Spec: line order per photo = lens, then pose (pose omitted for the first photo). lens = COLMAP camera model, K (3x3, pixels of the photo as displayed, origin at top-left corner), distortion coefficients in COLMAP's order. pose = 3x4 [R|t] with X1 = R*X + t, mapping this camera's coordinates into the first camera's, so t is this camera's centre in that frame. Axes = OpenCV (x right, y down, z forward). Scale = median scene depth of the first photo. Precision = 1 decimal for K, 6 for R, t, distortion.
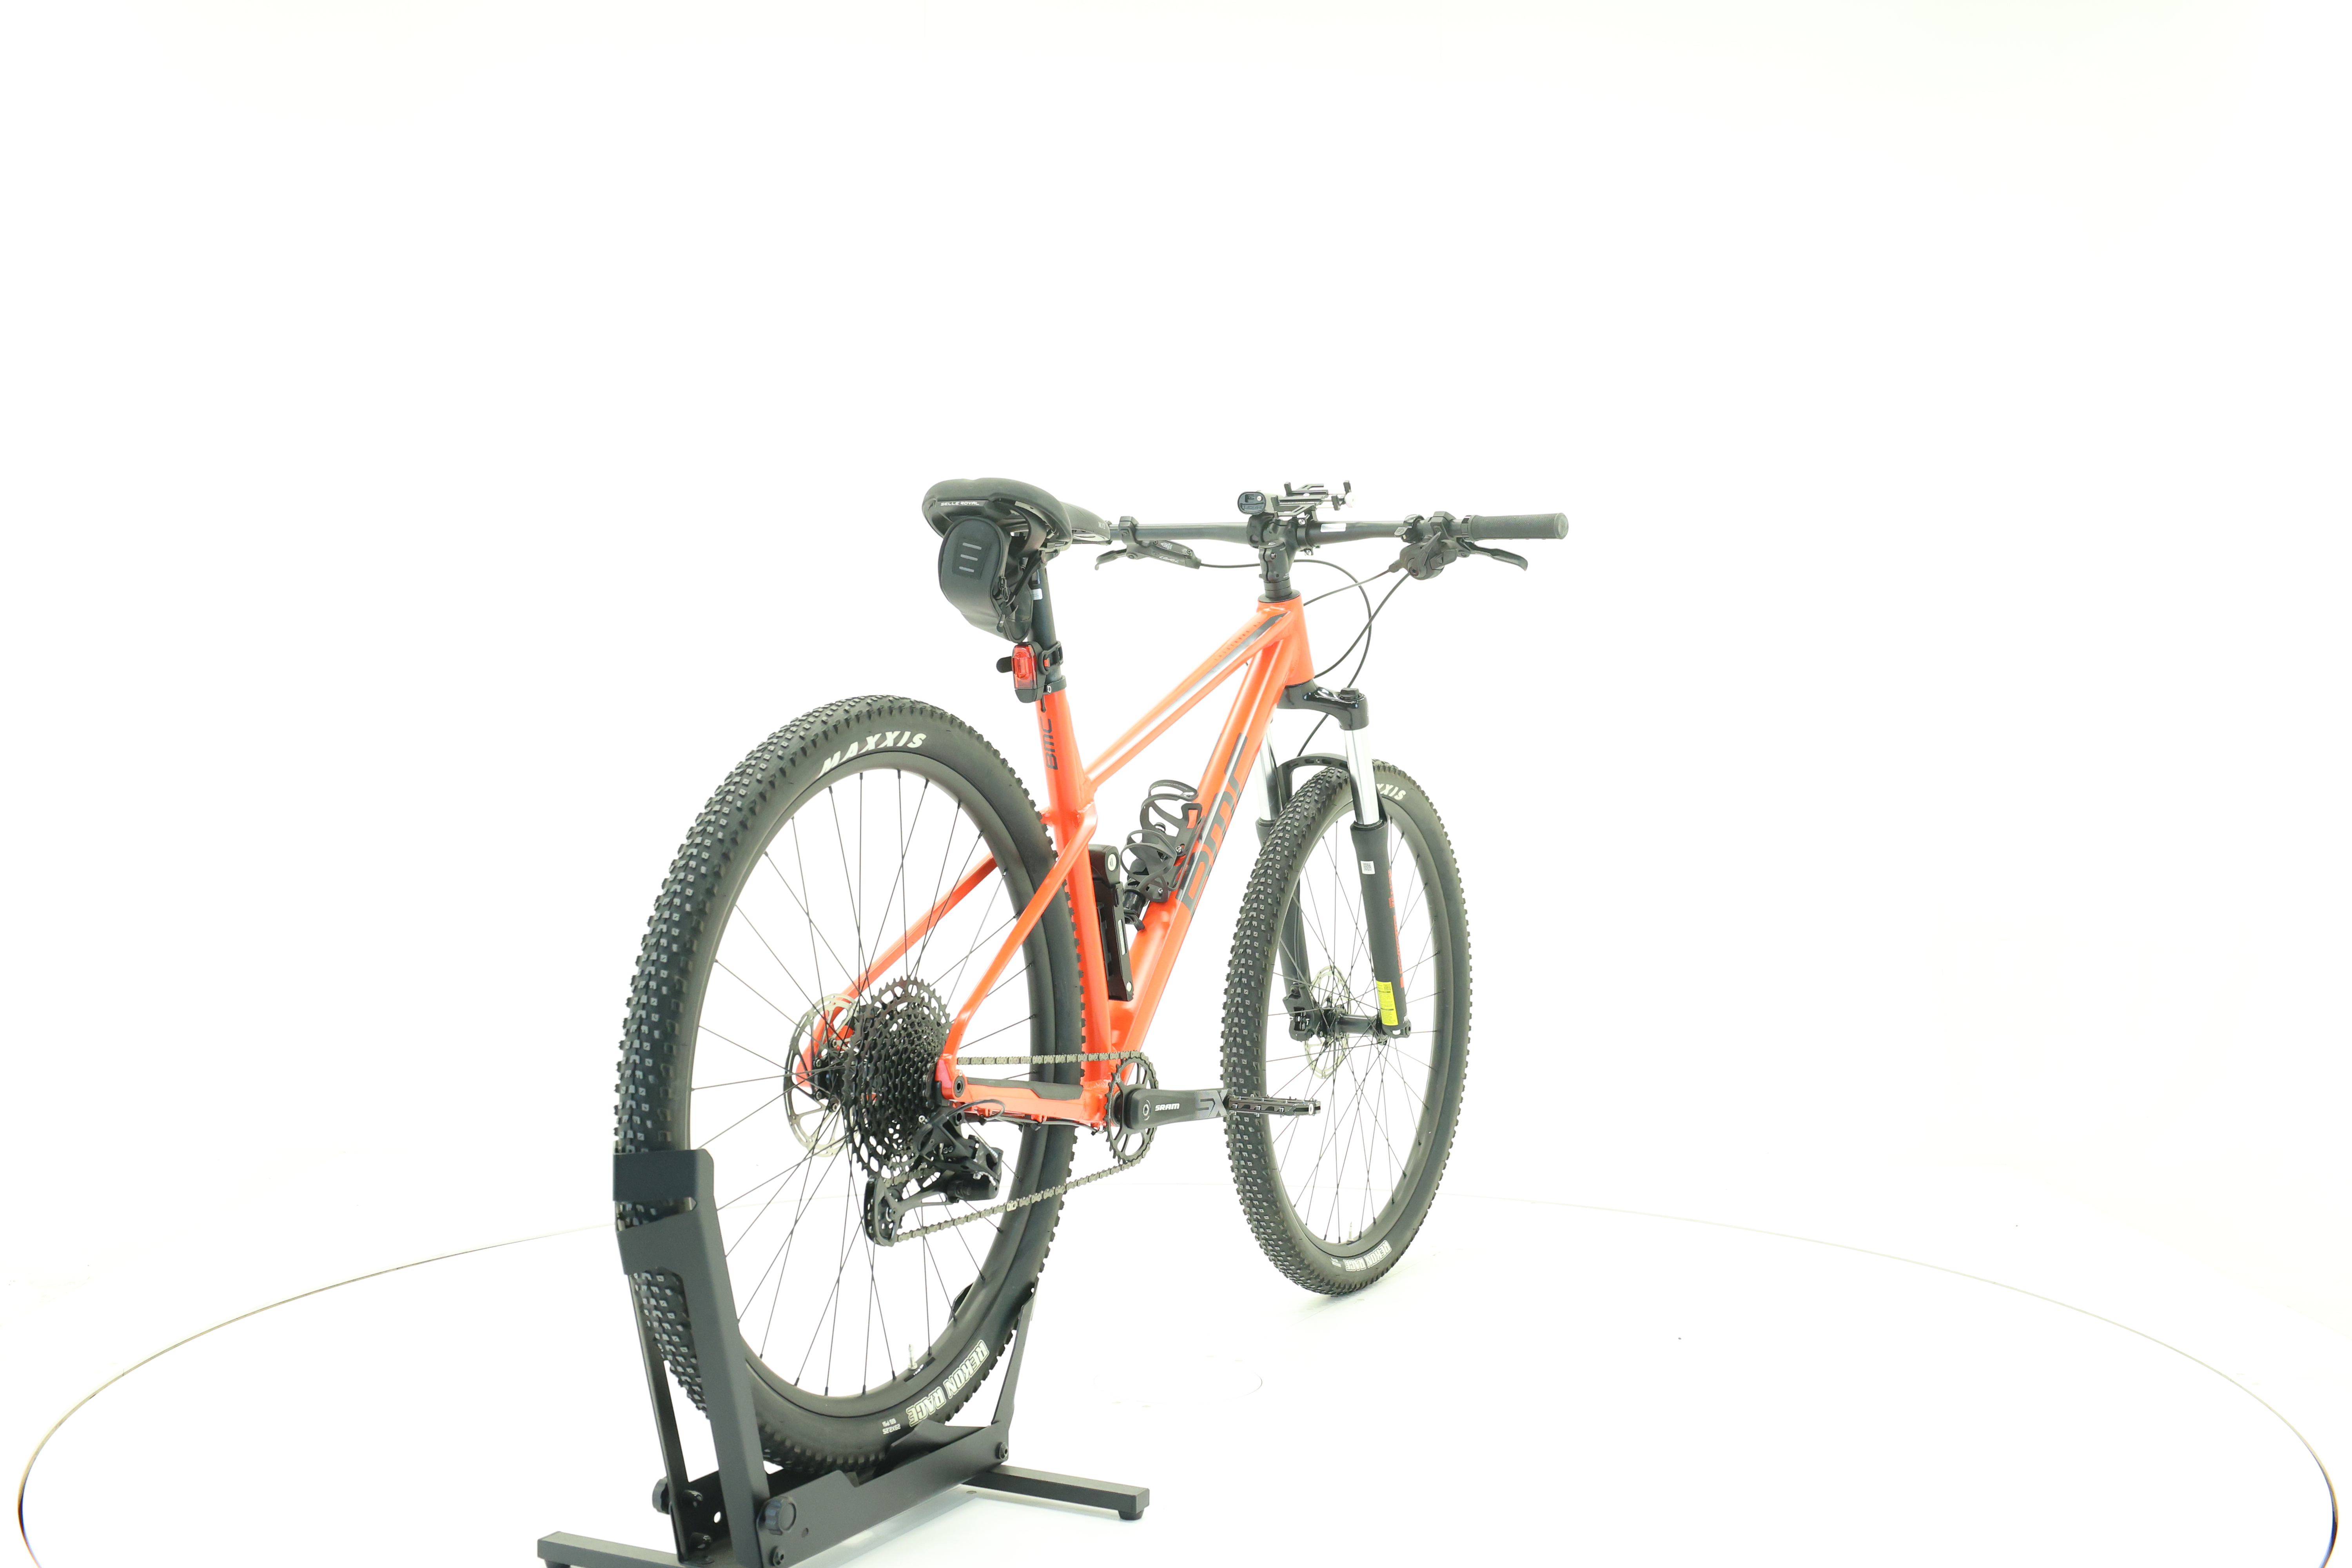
lens RADIAL K [[2509.9, 0, 1164.9], [0, 2509.9, 777.8], [0, 0, 1]] dist [-0.004368, 0.000000]
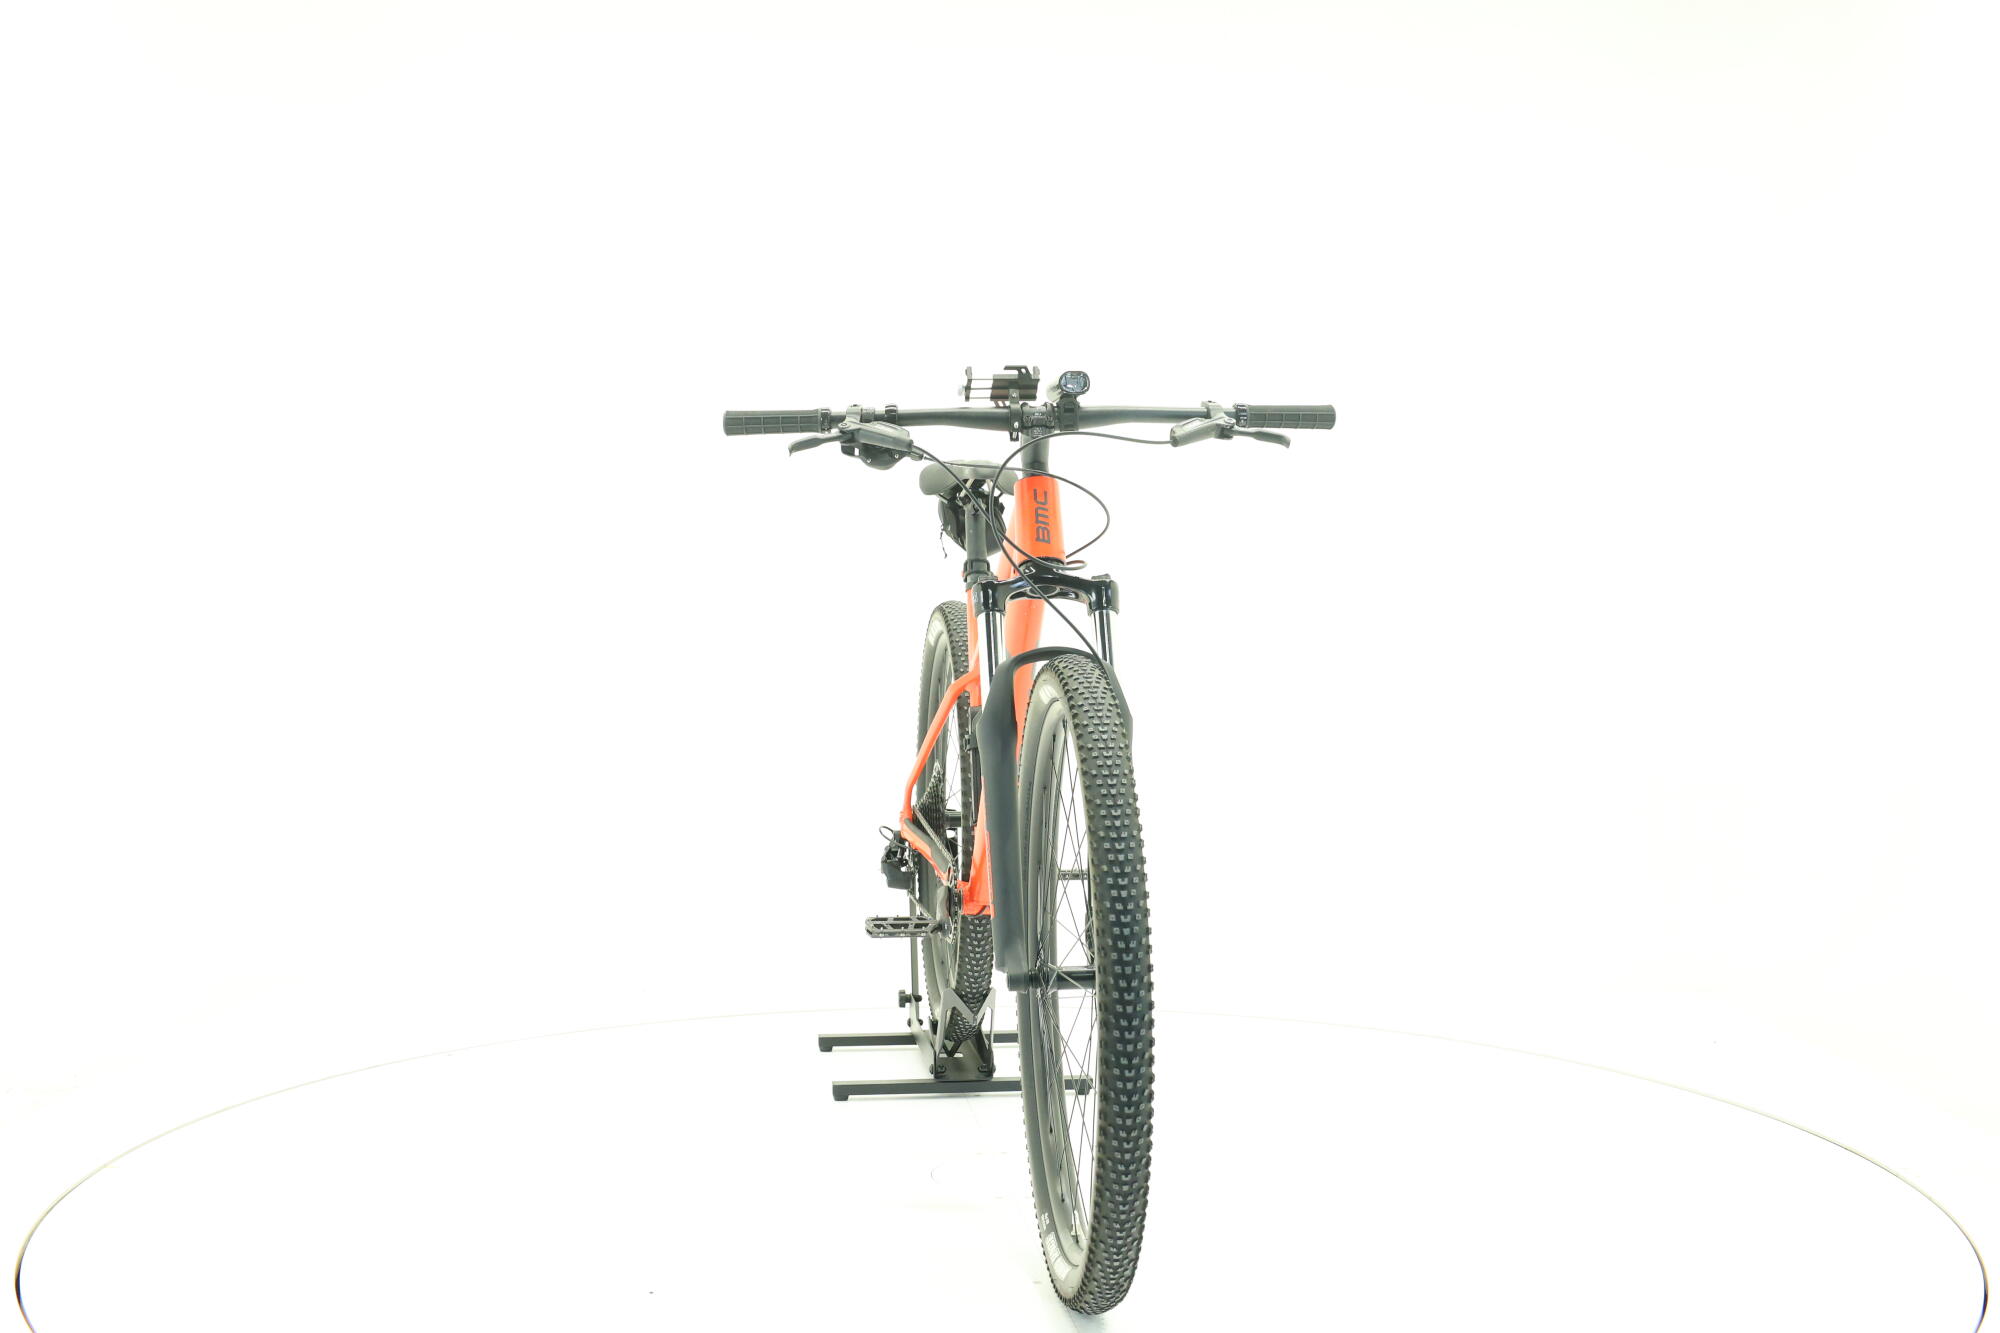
lens RADIAL K [[2134.3, 0, 1003.1], [0, 2134.3, 673.6], [0, 0, 1]] dist [-0.004368, 0.000000]
pose [[-0.816062, 0.008142, -0.577906, 0.616626], [-0.018780, 0.998999, 0.040595, -0.036646], [0.577659, 0.043981, -0.815093, 1.915082]]
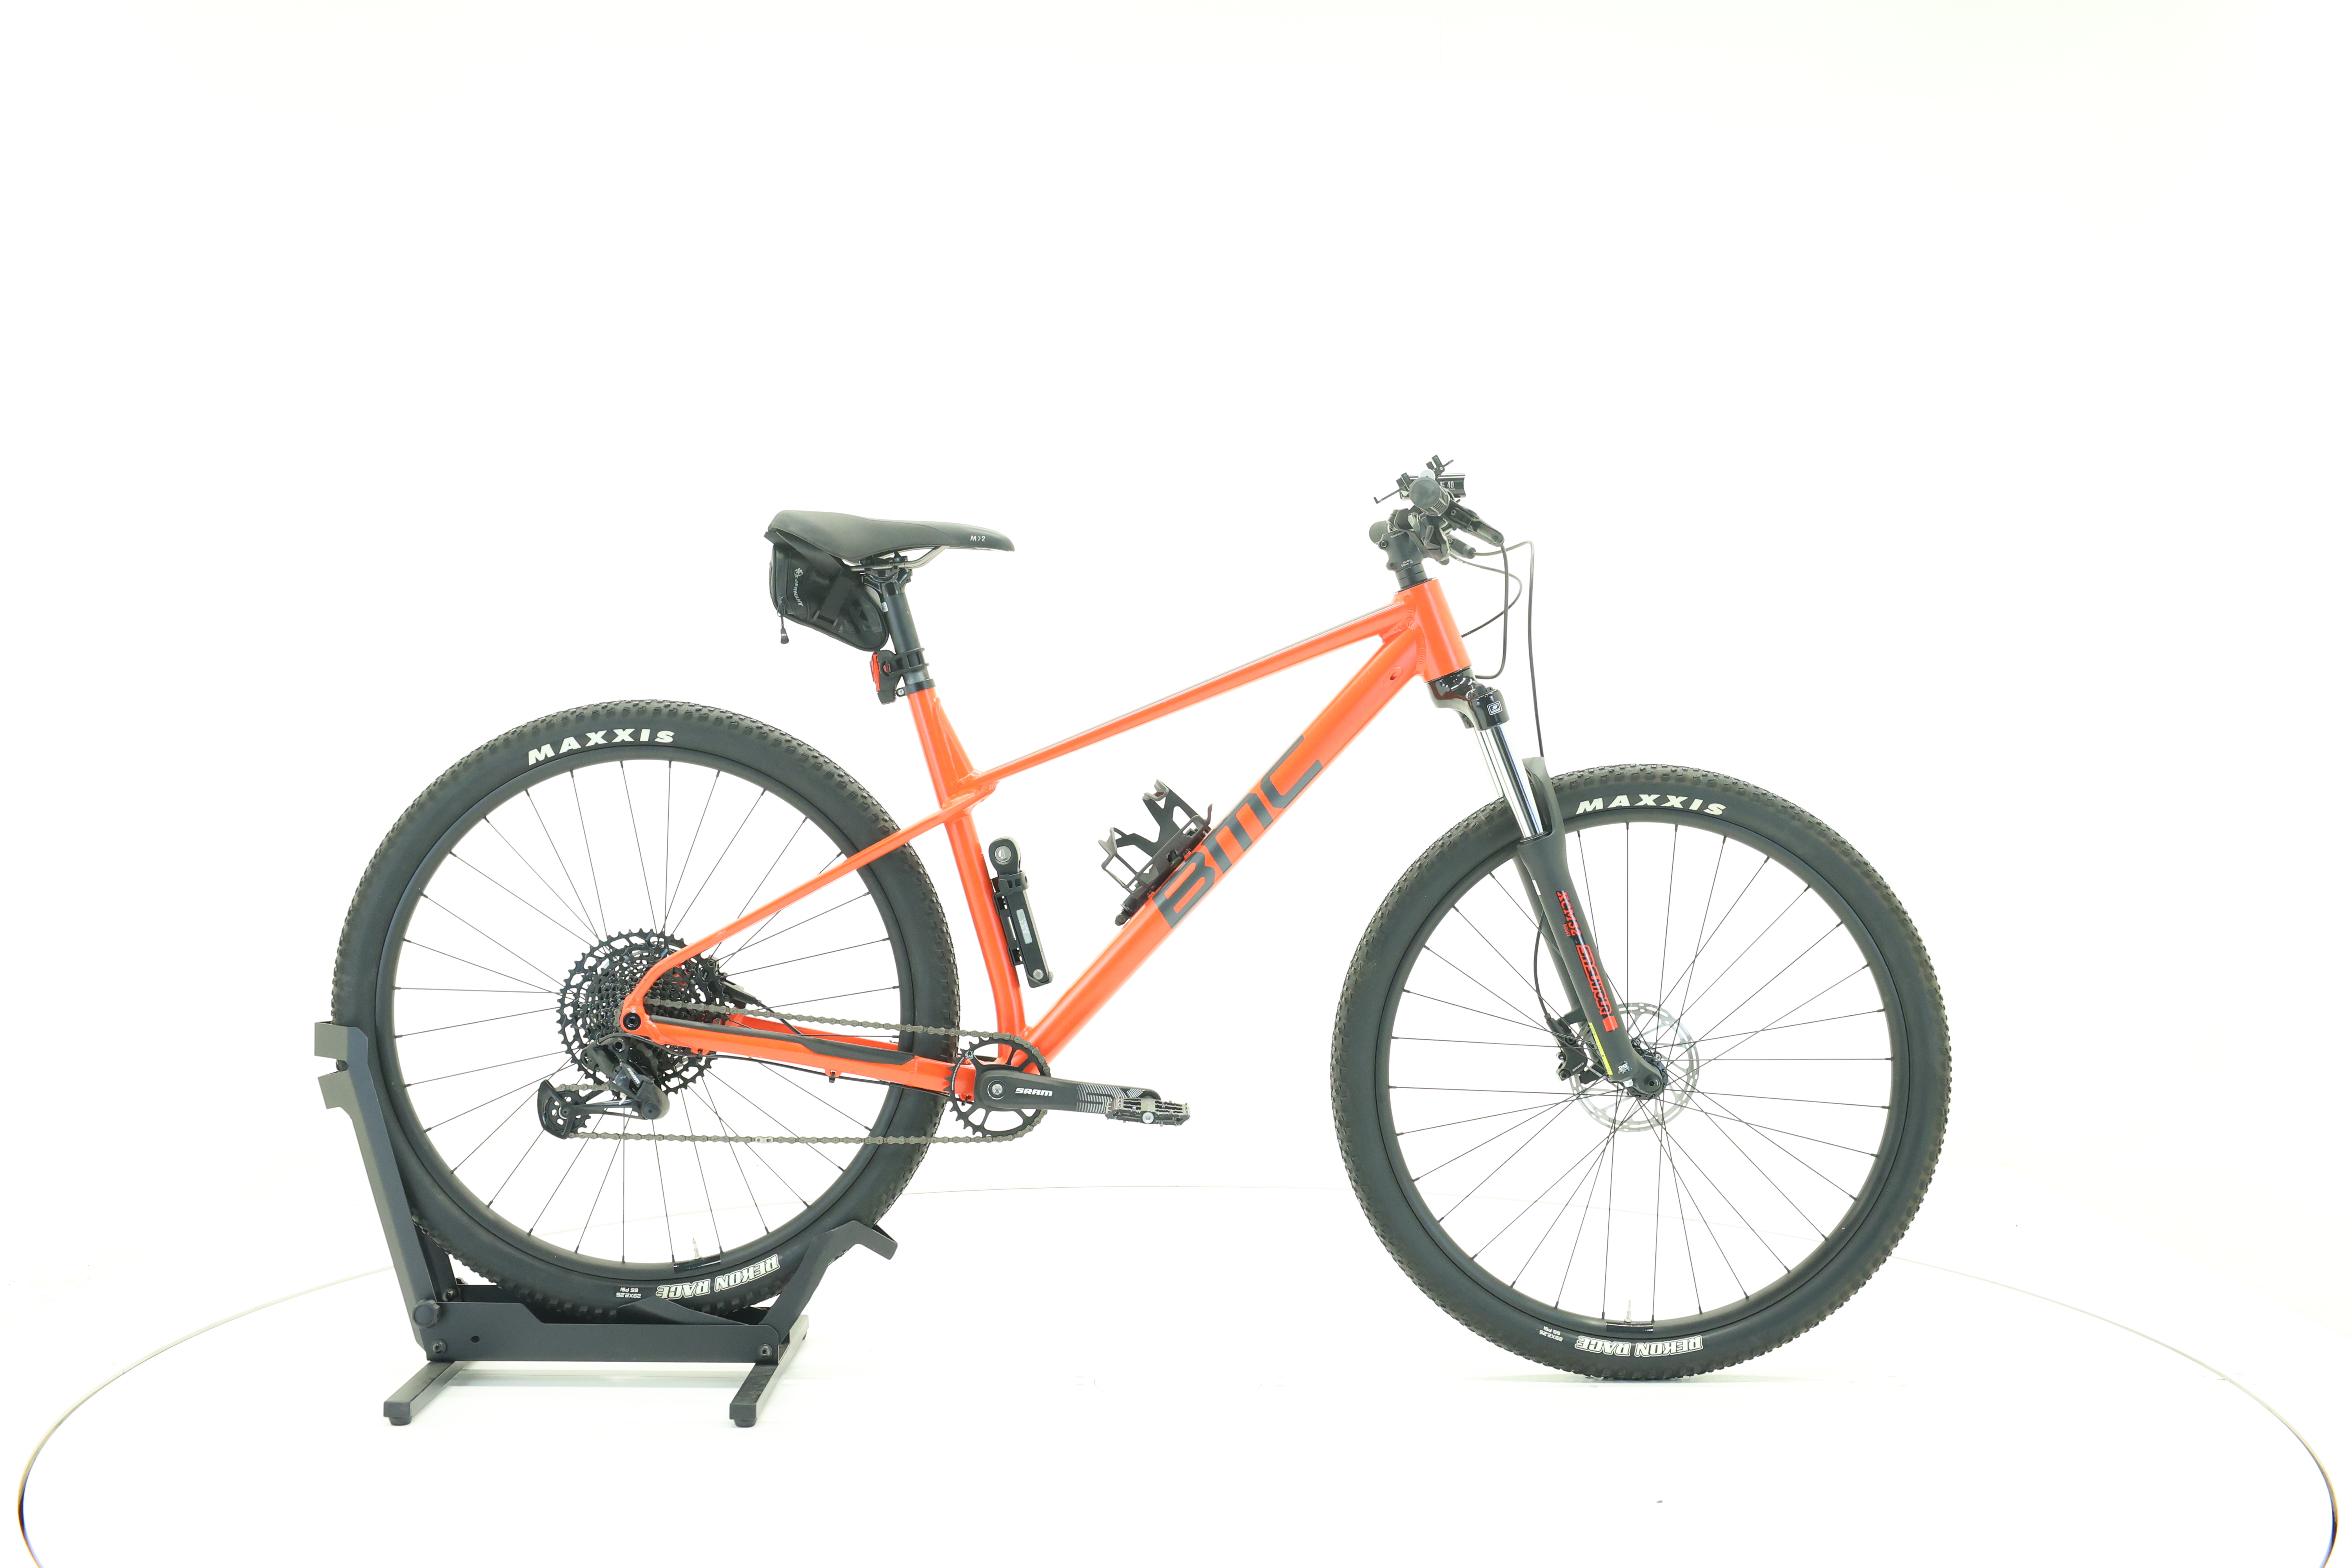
lens RADIAL K [[2509.9, 0, 1179.0], [0, 2509.9, 782.1], [0, 0, 1]] dist [-0.004368, 0.000000]
pose [[0.470143, 0.019549, -0.882373, 0.937692], [-0.020099, 0.999733, 0.011440, -0.010209], [0.882361, 0.012357, 0.470411, 0.558359]]
